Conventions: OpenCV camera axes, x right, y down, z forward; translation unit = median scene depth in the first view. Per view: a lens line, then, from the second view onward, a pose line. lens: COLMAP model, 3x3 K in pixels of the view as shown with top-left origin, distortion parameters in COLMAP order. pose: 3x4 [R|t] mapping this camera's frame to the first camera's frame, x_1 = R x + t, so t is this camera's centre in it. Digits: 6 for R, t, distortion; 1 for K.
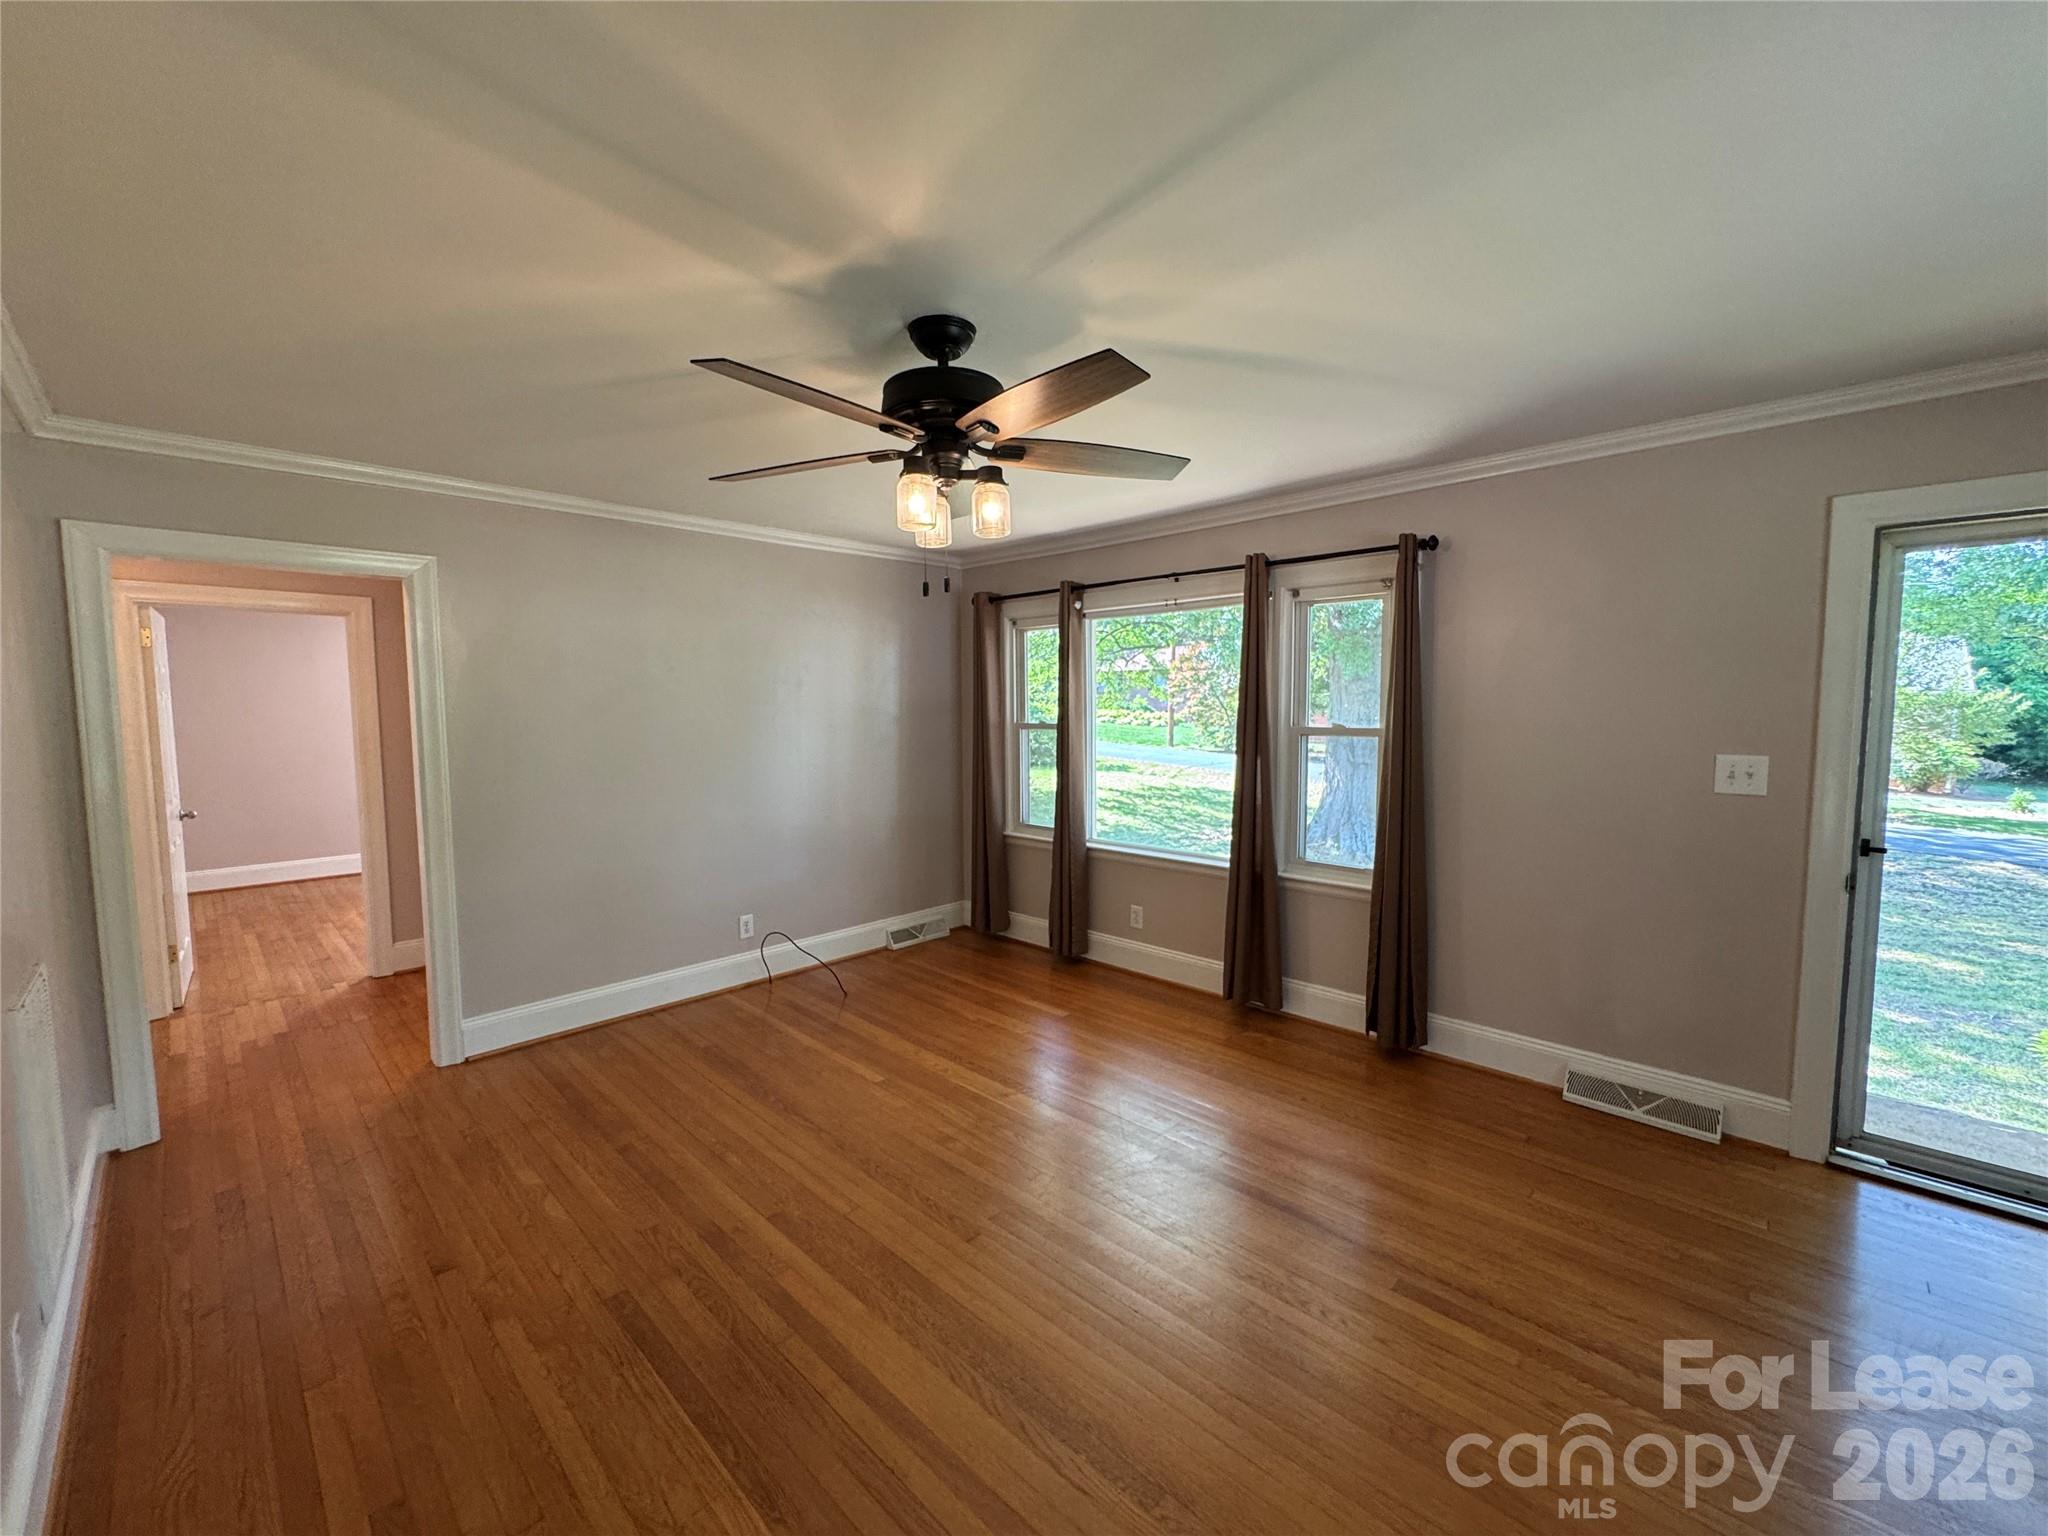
lens RADIAL K [[821.7, 0, 1019.0], [0, 821.7, 764.3], [0, 0, 1]] dist [0.003781, -0.000353]
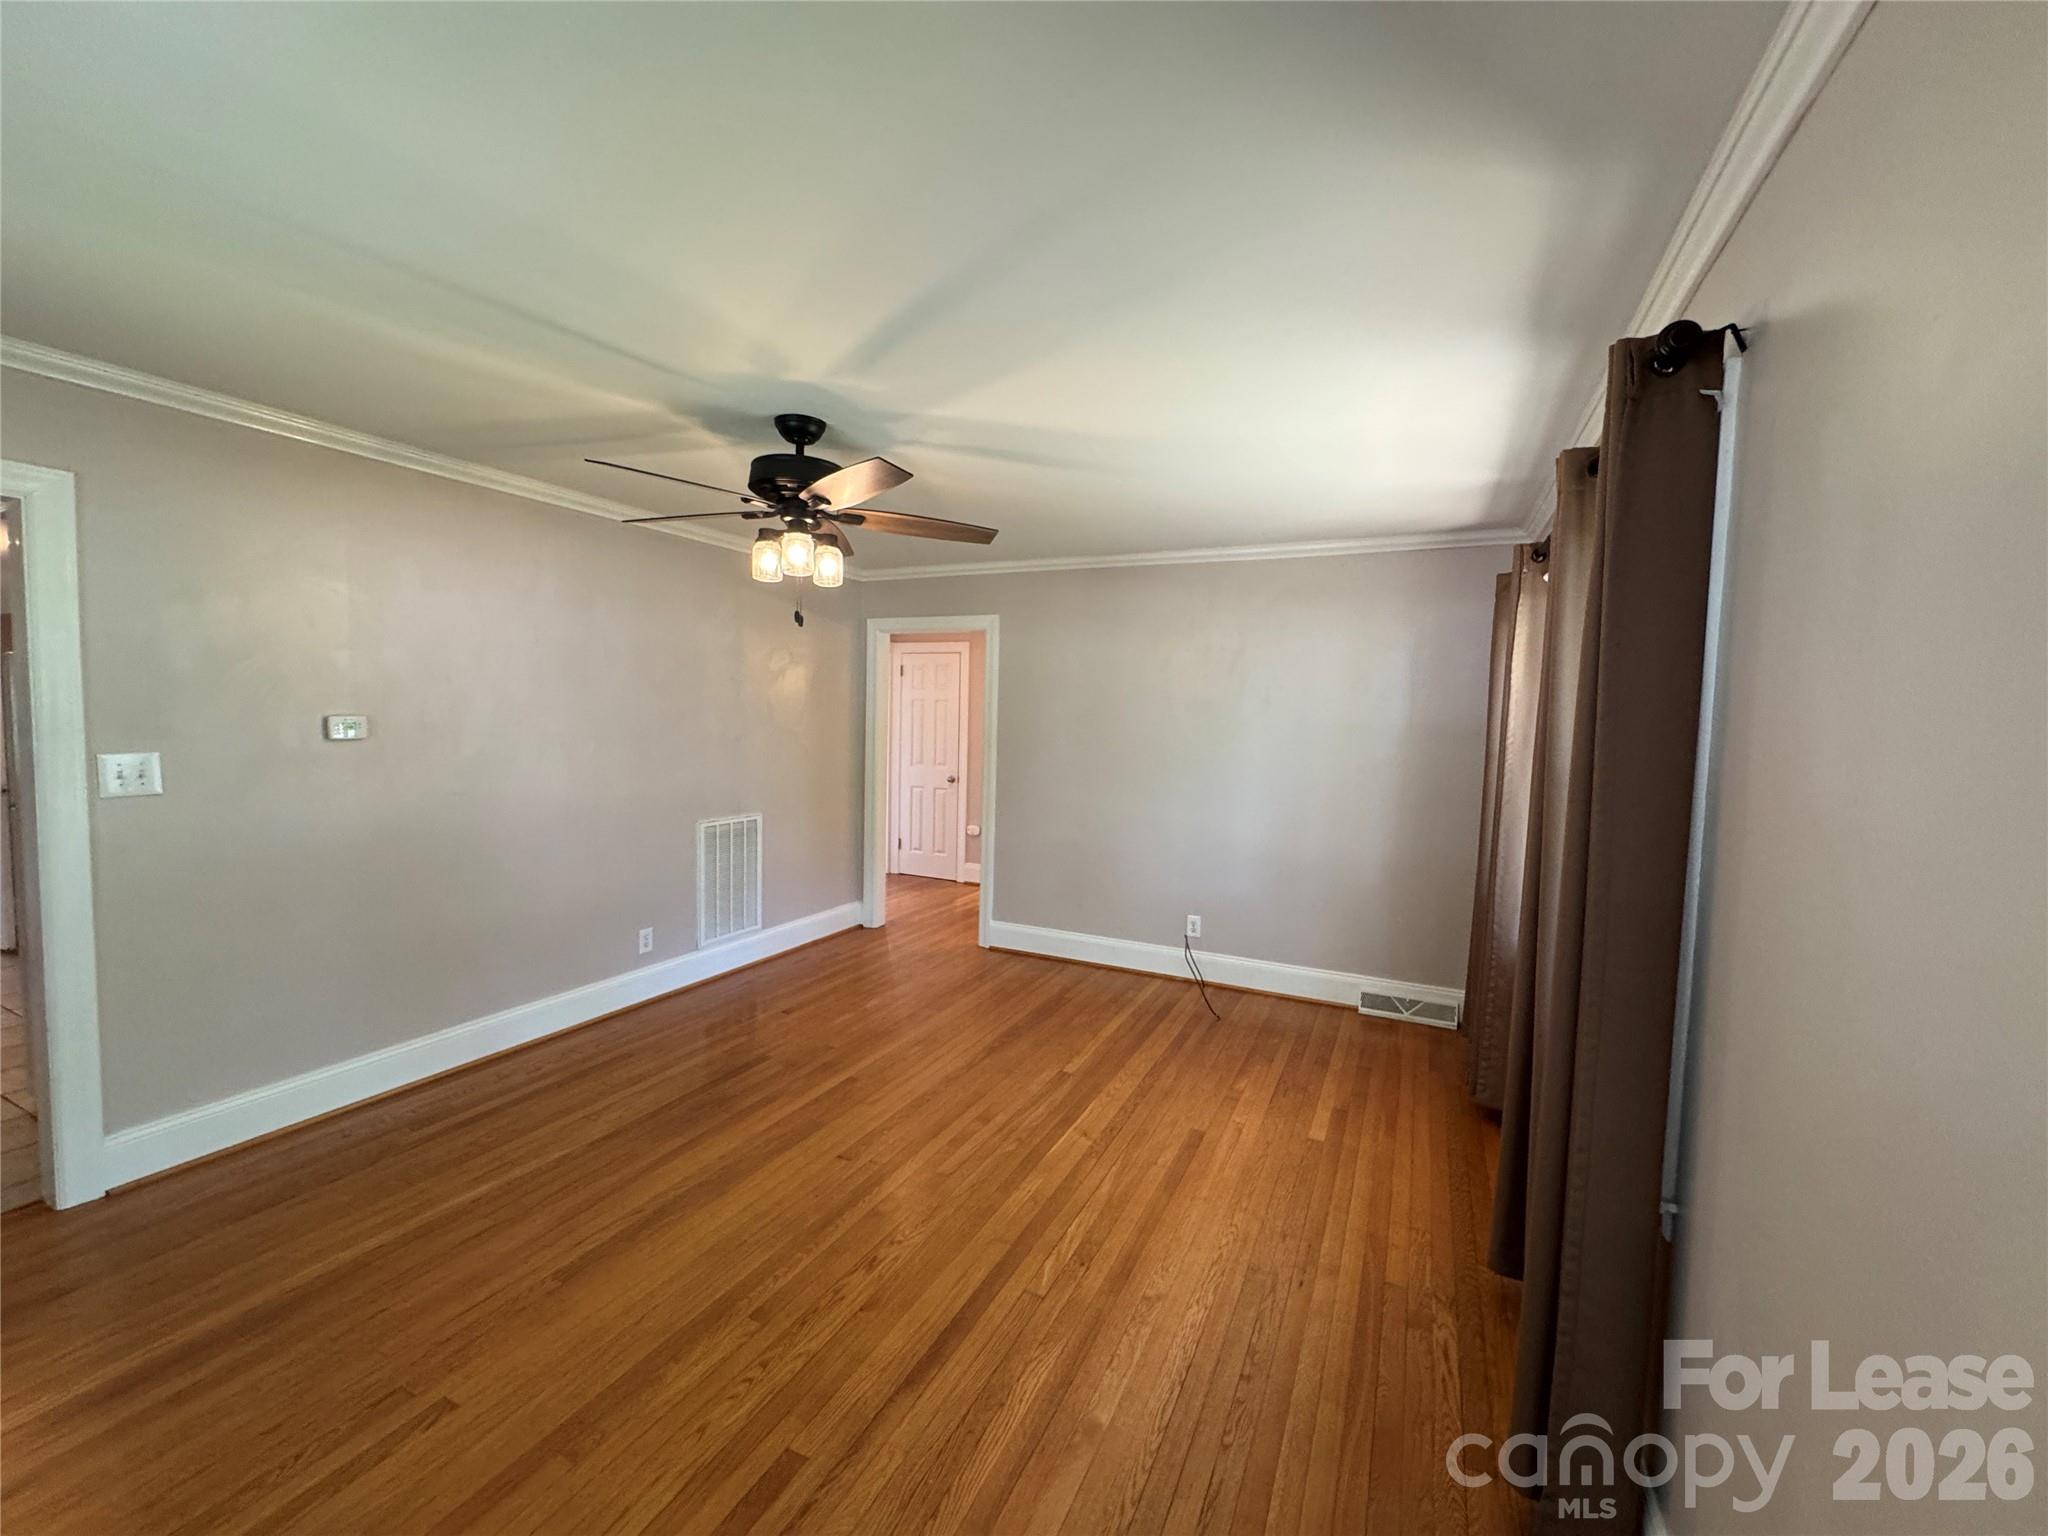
lens RADIAL K [[821.7, 0, 1034.6], [0, 821.7, 764.7], [0, 0, 1]] dist [0.003781, -0.000353]
pose [[0.326542, 0.073364, -0.942331, 0.639551], [-0.099631, 0.994101, 0.042869, -0.039886], [0.939917, 0.079887, 0.331925, 0.470342]]
